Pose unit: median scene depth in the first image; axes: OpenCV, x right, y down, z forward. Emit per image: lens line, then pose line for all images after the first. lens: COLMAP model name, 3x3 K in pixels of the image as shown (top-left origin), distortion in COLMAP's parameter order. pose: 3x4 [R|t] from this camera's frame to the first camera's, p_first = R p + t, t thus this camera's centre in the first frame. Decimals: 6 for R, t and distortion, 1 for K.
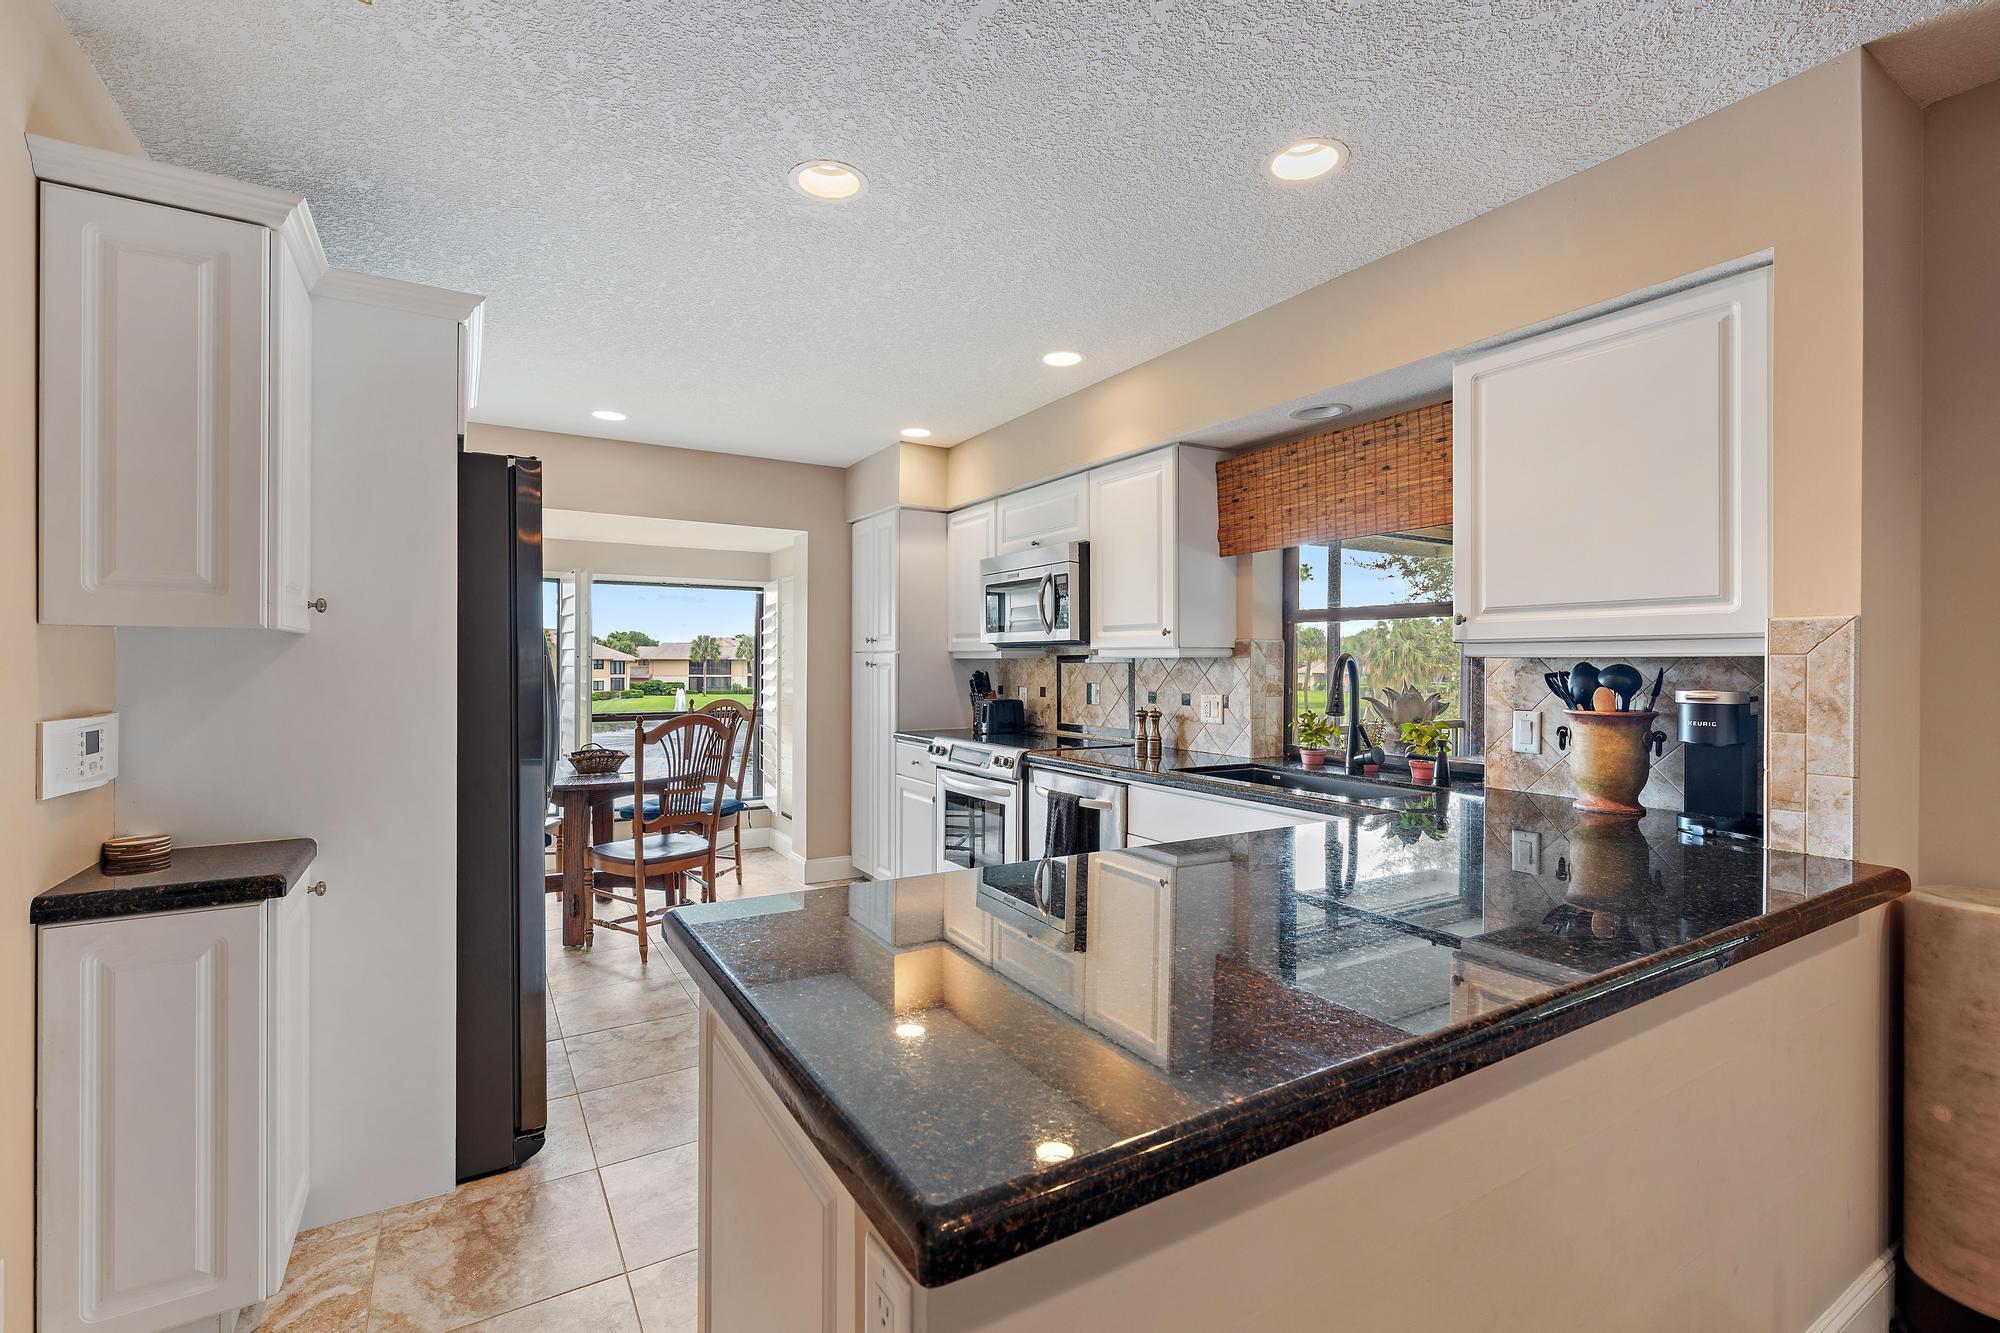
lens RADIAL K [[883.0, 0, 1000.0], [0, 883.0, 666.5], [0, 0, 1]] dist [-0.000527, 0.000055]
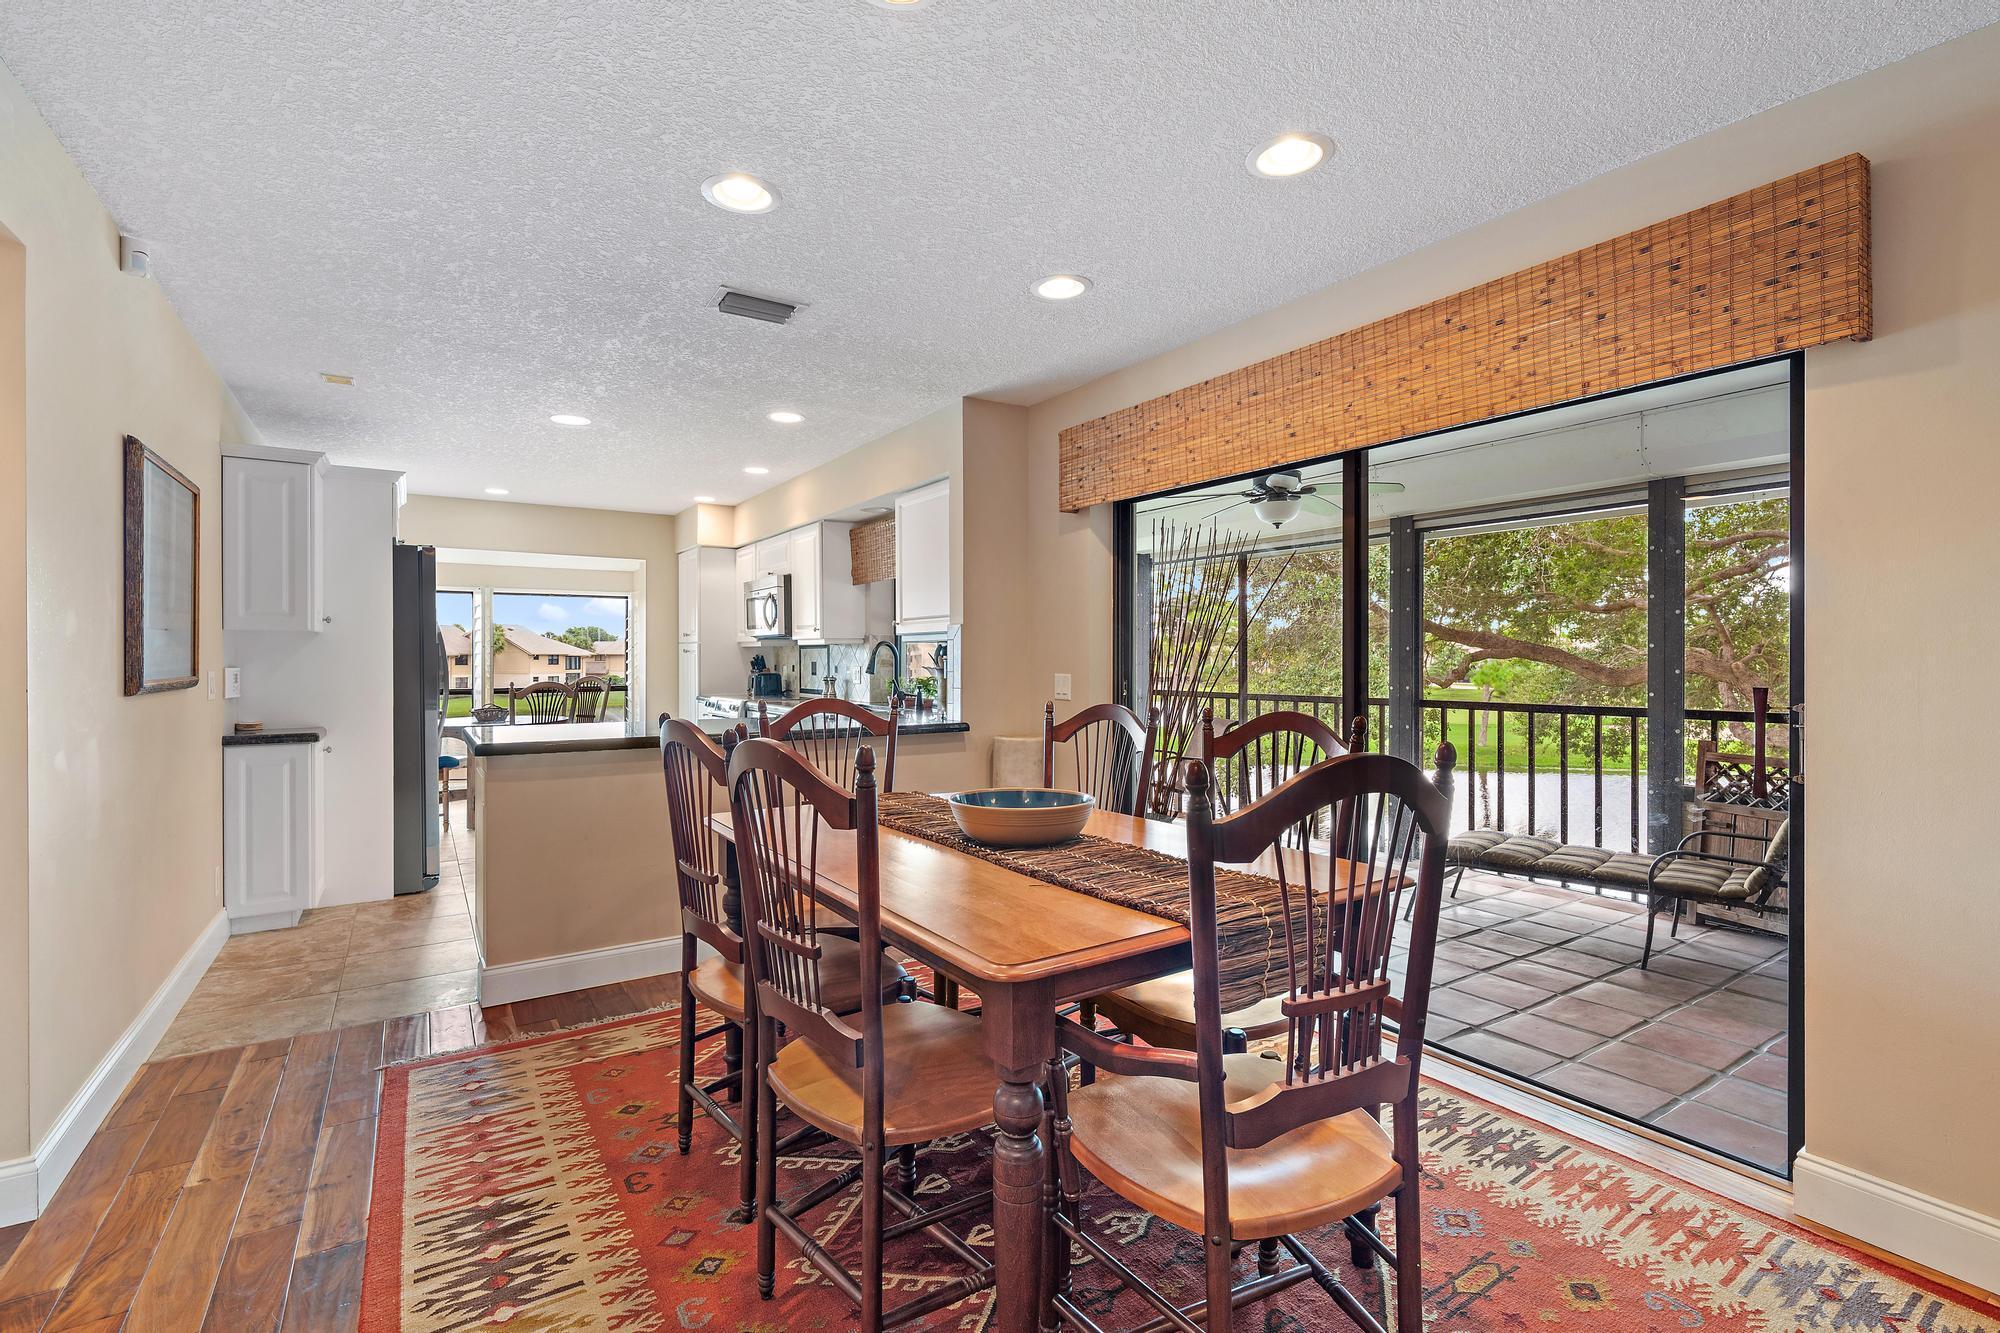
lens RADIAL K [[891.3, 0, 995.7], [0, 891.3, 661.6], [0, 0, 1]] dist [0.002354, 0.000033]
pose [[0.999536, -0.004849, 0.030061, 0.431530], [0.004820, 0.999988, 0.001029, 0.020740], [-0.030066, -0.000883, 0.999548, -0.666121]]
